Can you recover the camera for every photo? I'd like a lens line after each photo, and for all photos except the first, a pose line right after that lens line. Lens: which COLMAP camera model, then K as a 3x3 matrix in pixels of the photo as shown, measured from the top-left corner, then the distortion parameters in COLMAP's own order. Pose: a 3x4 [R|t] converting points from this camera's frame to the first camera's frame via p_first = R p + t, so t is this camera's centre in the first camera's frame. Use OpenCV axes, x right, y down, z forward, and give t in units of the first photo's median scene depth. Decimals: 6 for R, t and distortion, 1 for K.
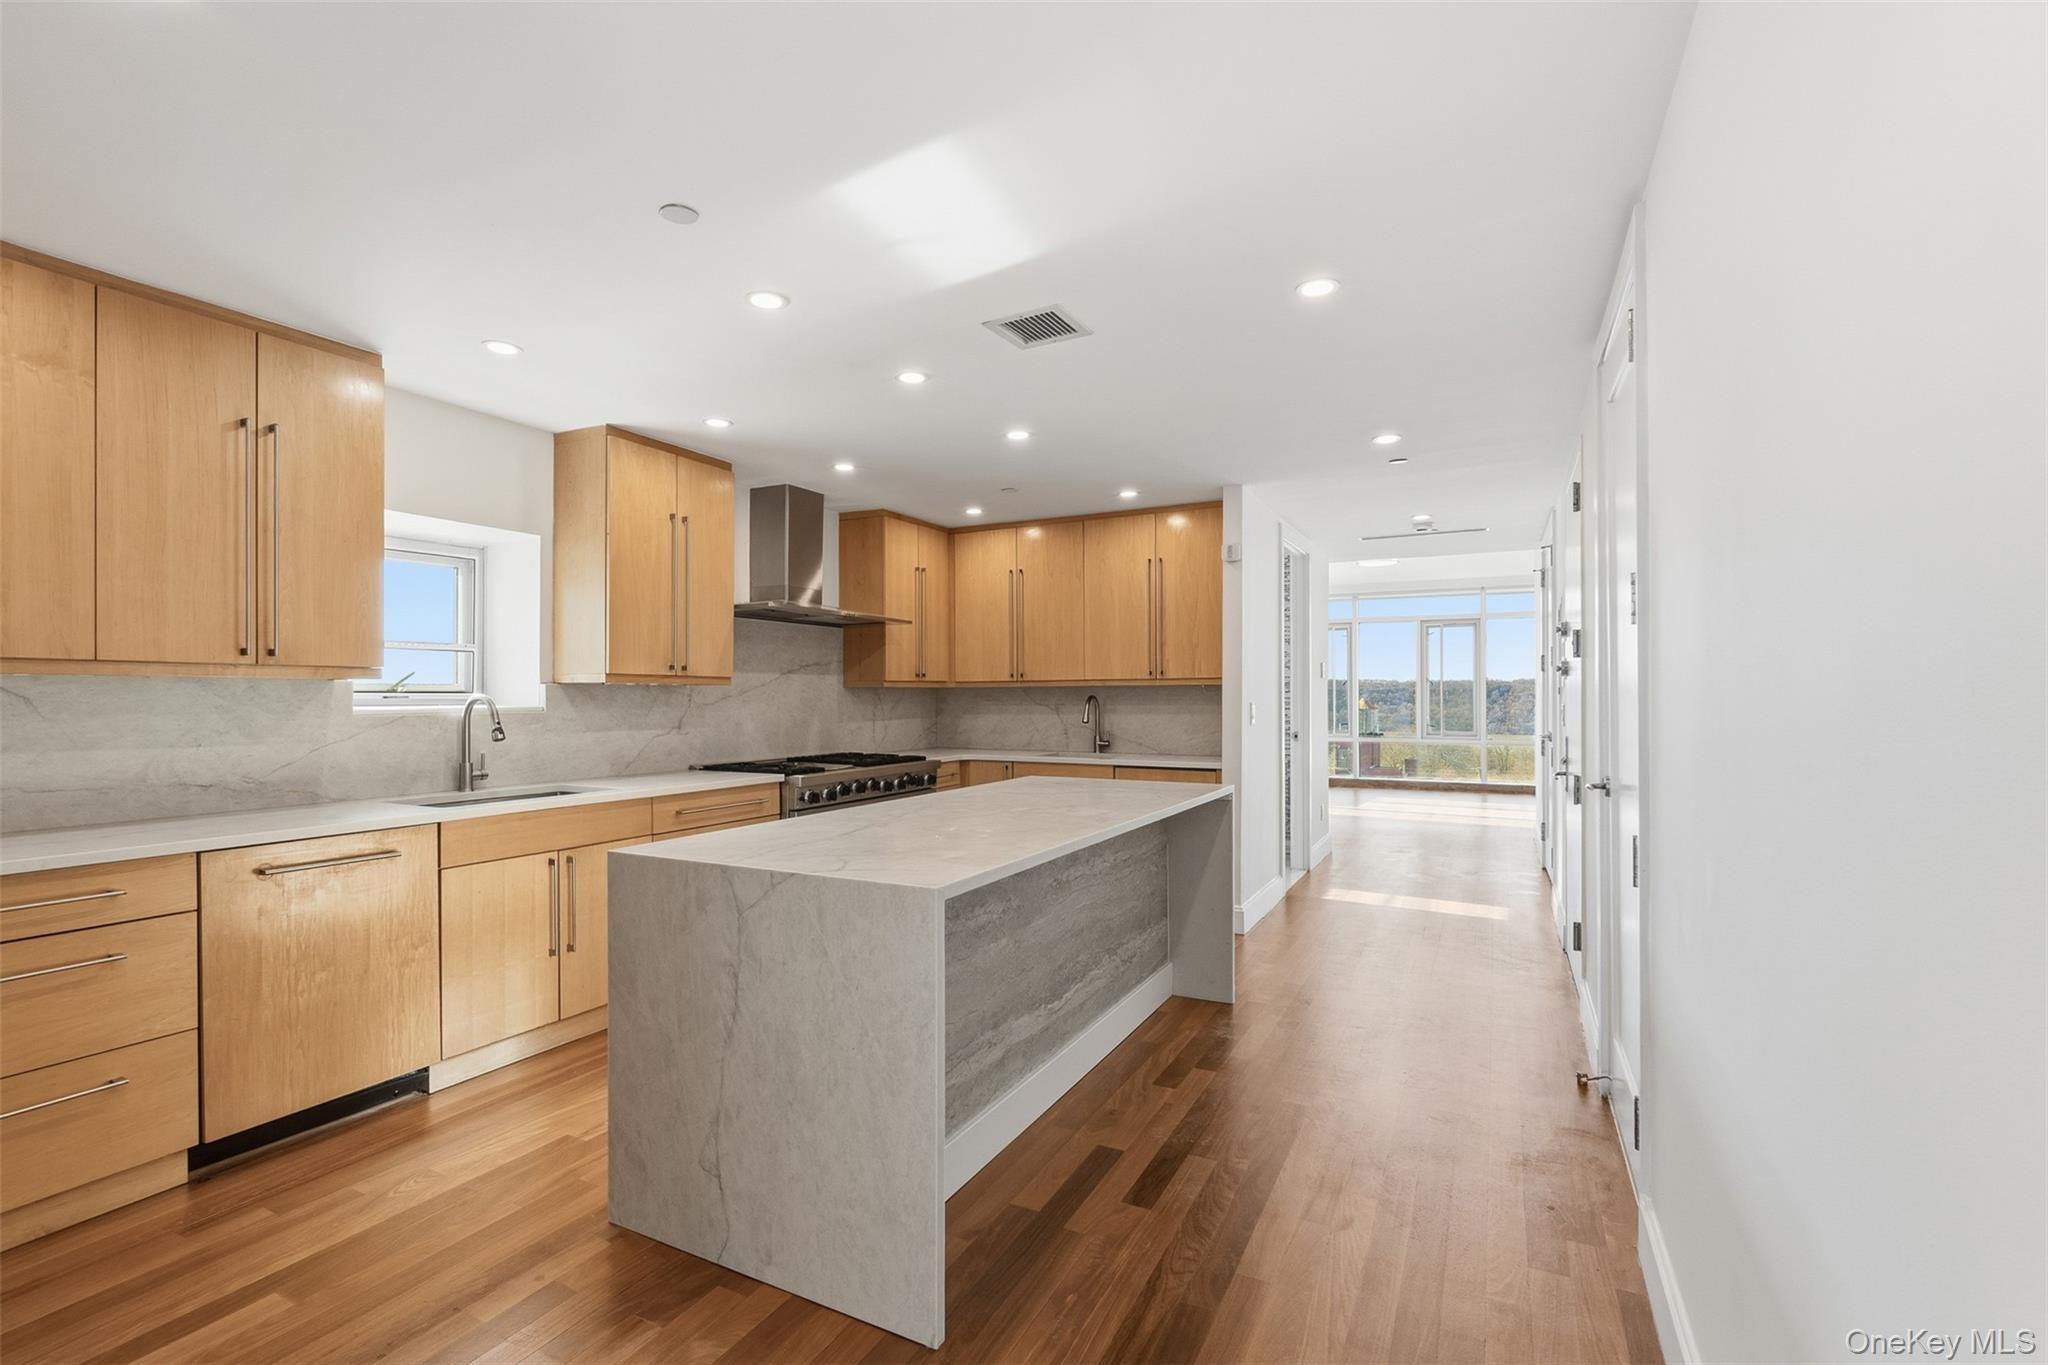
lens RADIAL K [[918.8, 0, 1020.0], [0, 918.8, 692.9], [0, 0, 1]] dist [-0.002440, 0.000151]
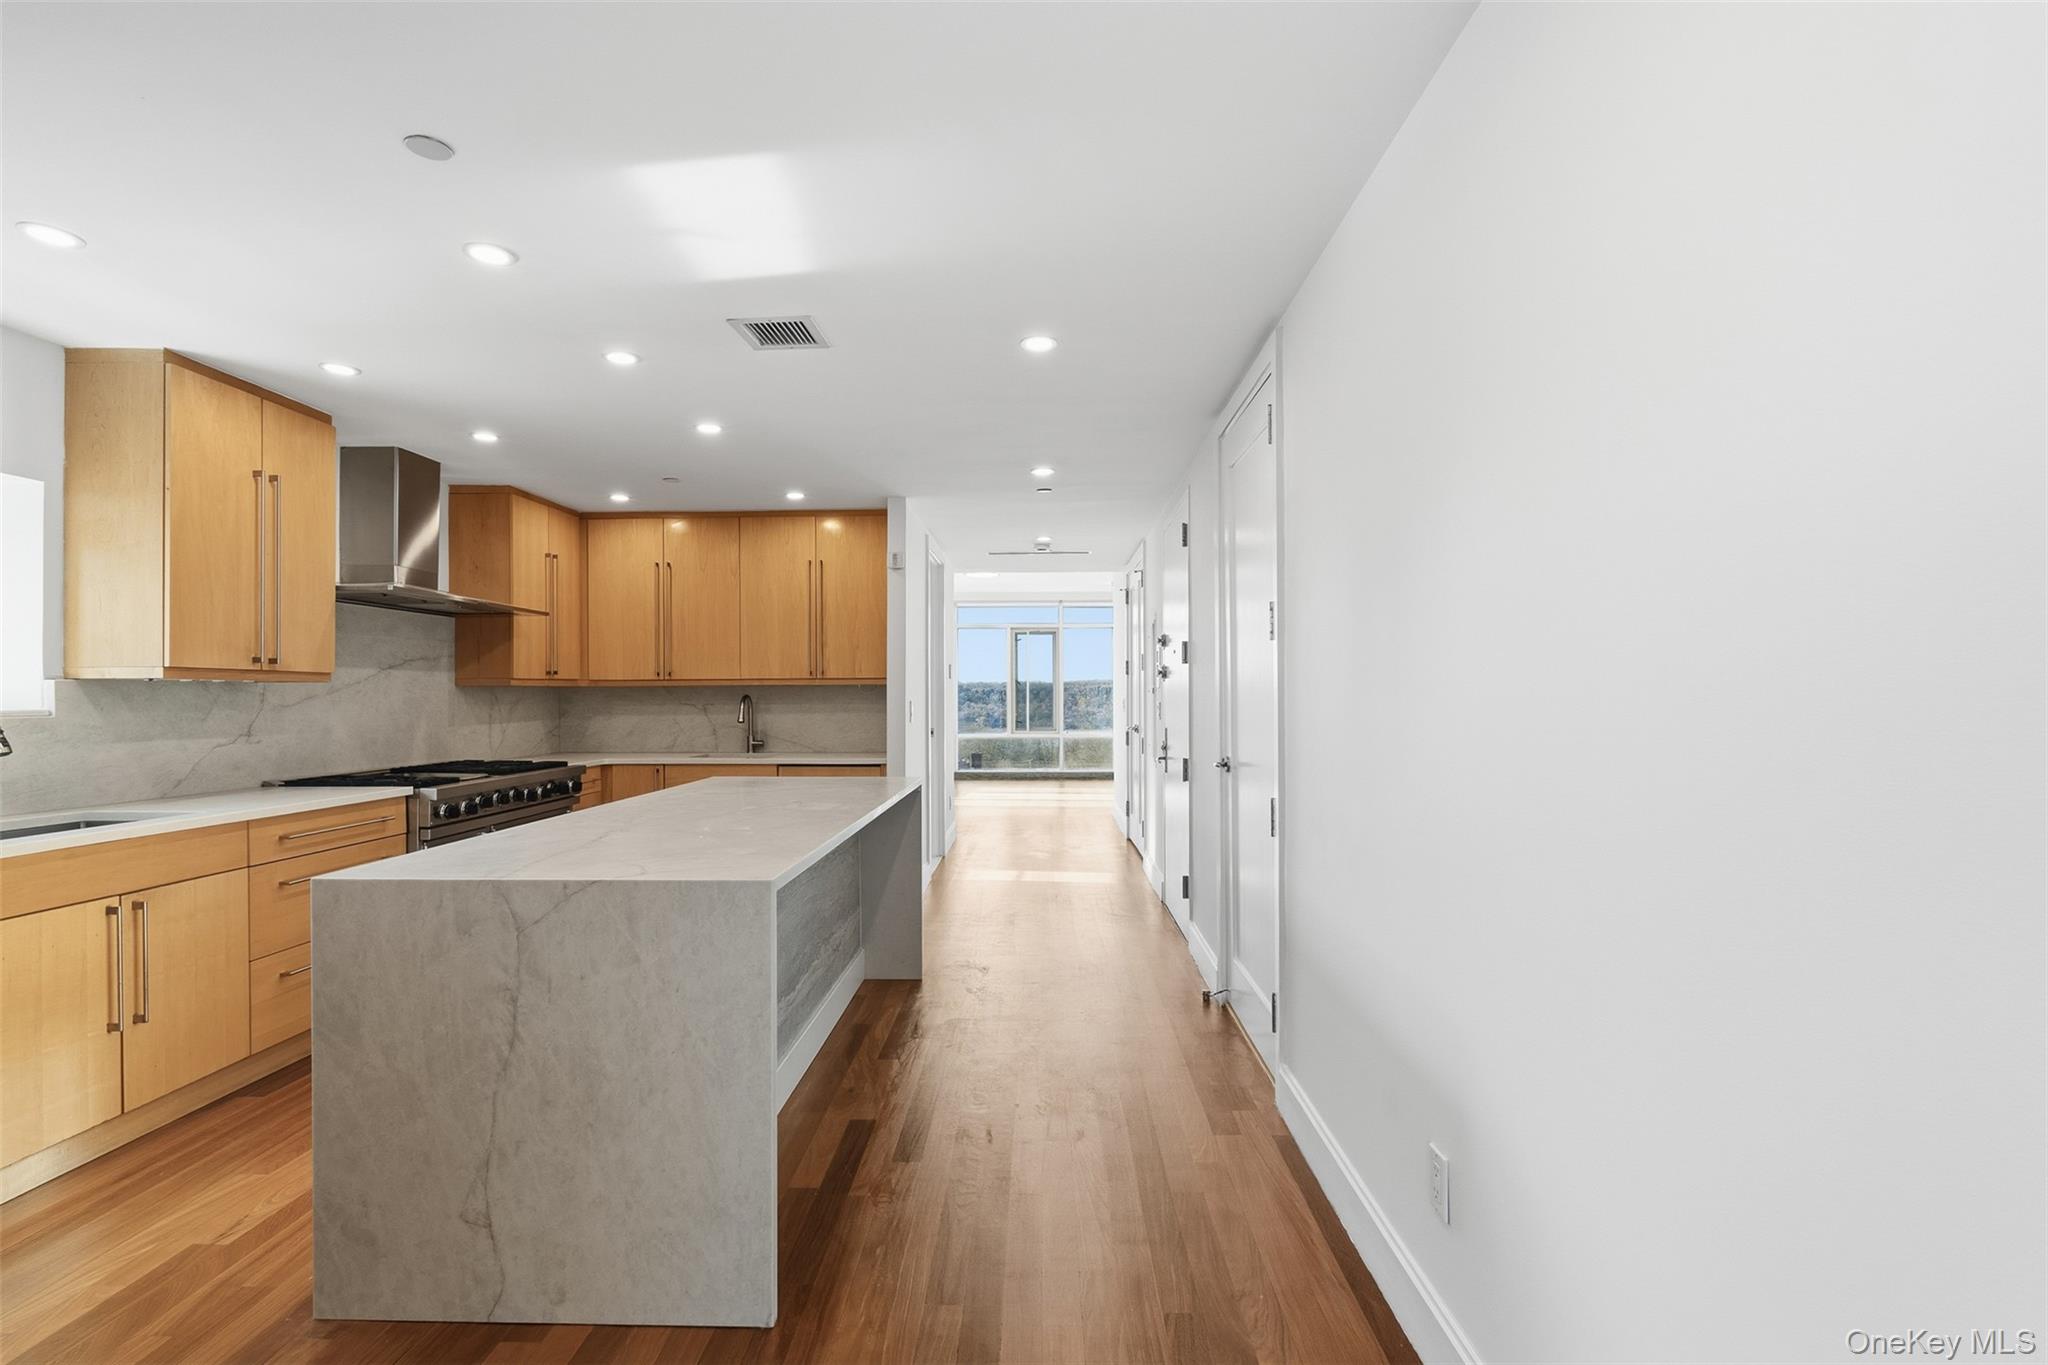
lens RADIAL K [[918.8, 0, 1020.0], [0, 918.8, 692.9], [0, 0, 1]] dist [-0.002440, 0.000151]
pose [[0.898275, 0.000102, 0.439435, -0.122858], [-0.000103, 1.000000, -0.000020, 0.000953], [-0.439435, -0.000027, 0.898275, -0.020464]]
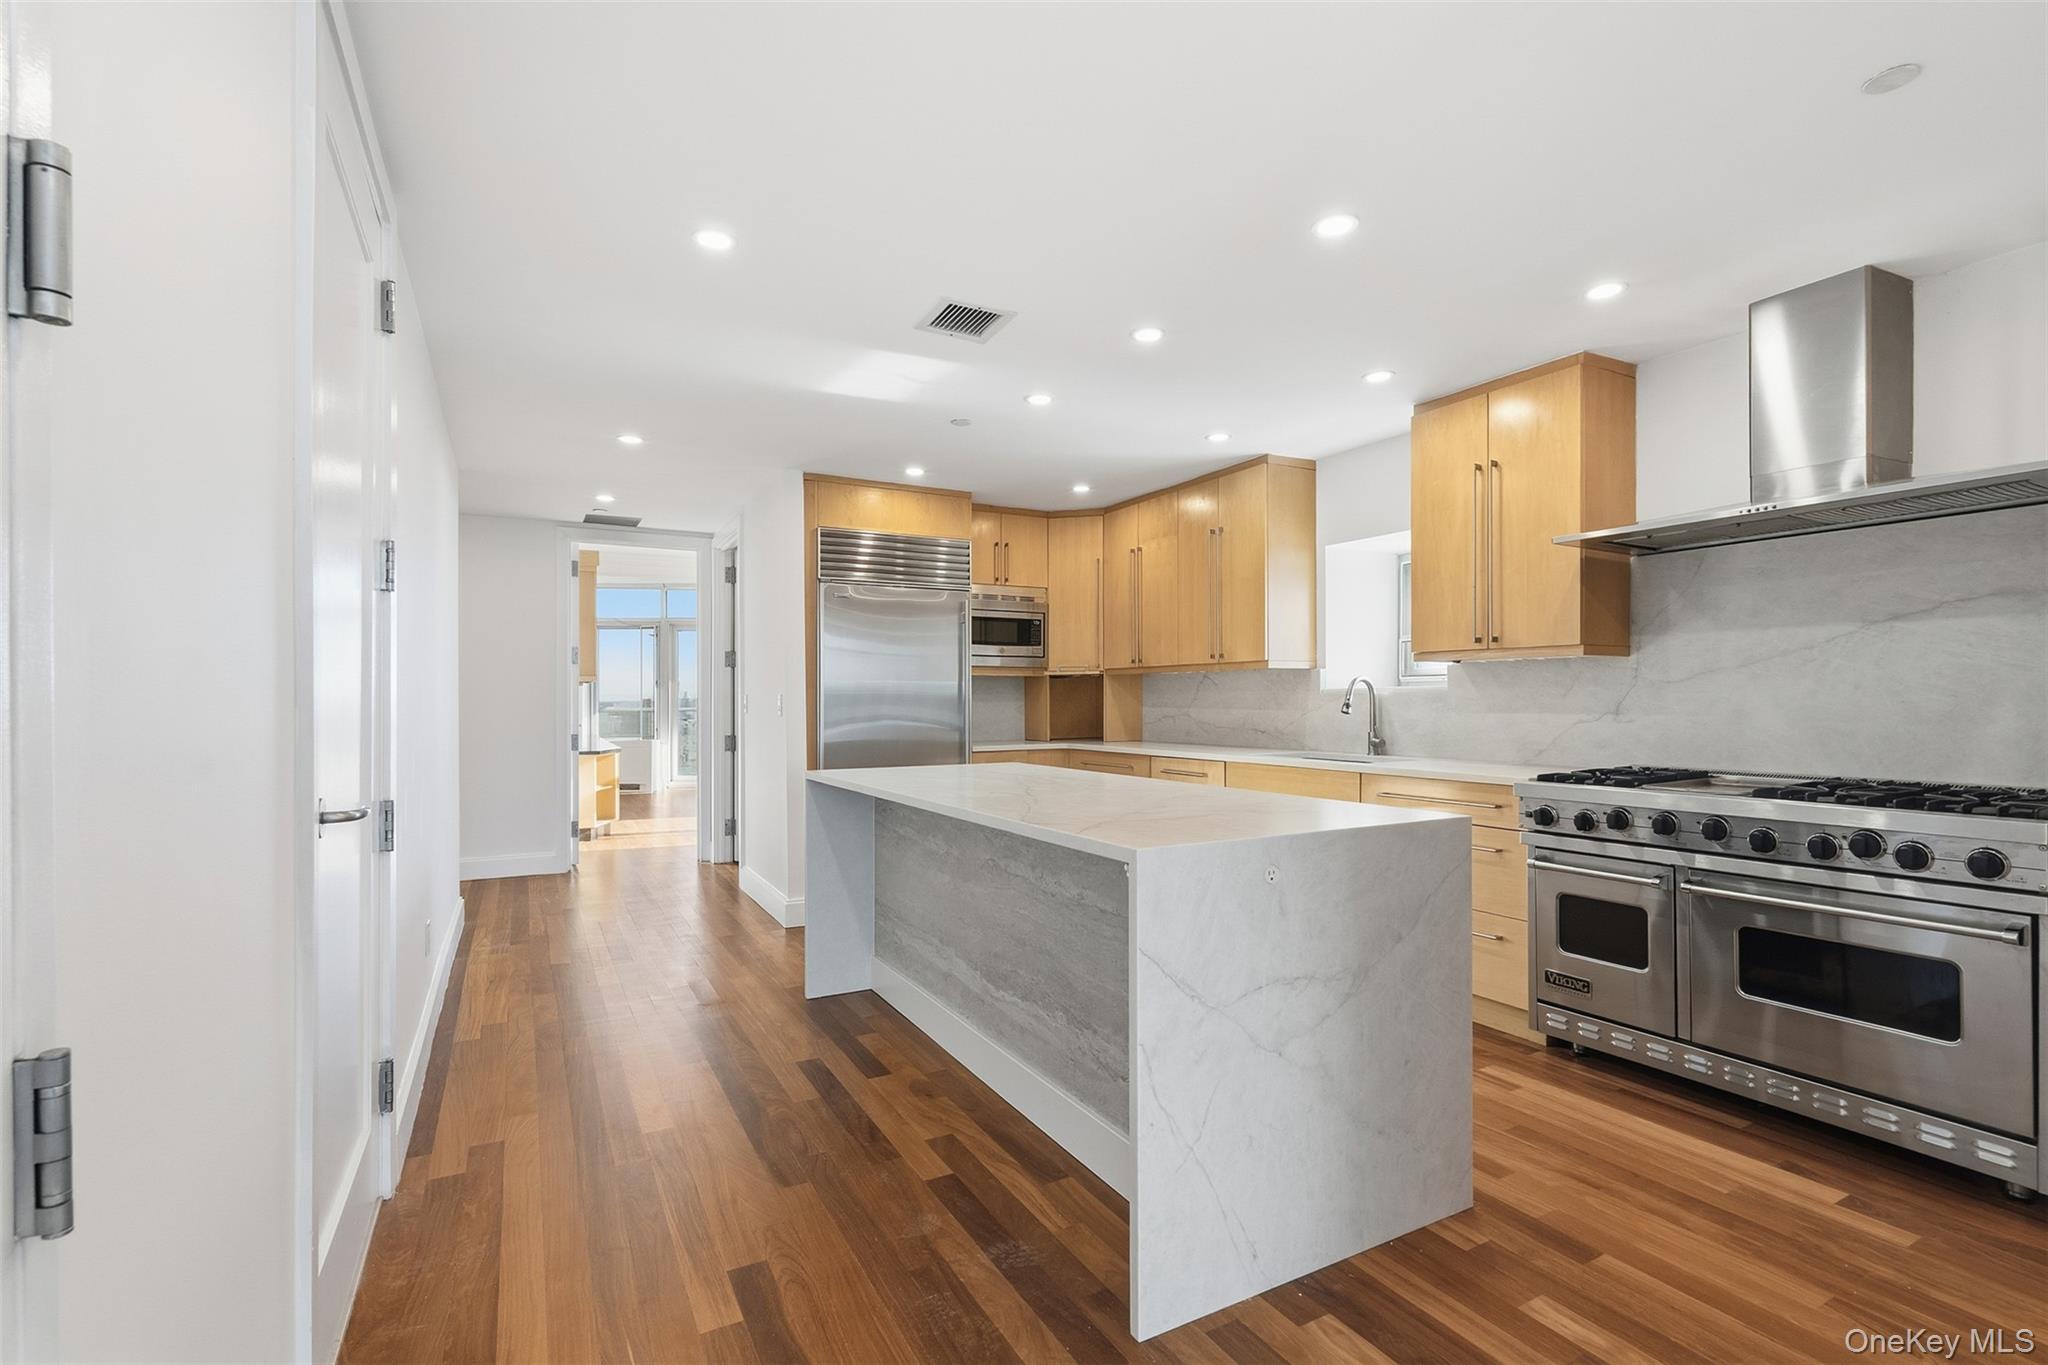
lens RADIAL K [[903.2, 0, 1015.1], [0, 903.2, 696.4], [0, 0, 1]] dist [-0.002701, 0.000291]
pose [[-0.554806, -0.001424, -0.831978, 0.551711], [0.006613, 0.999959, -0.006121, 0.026639], [0.831953, -0.008897, -0.554774, 1.050523]]
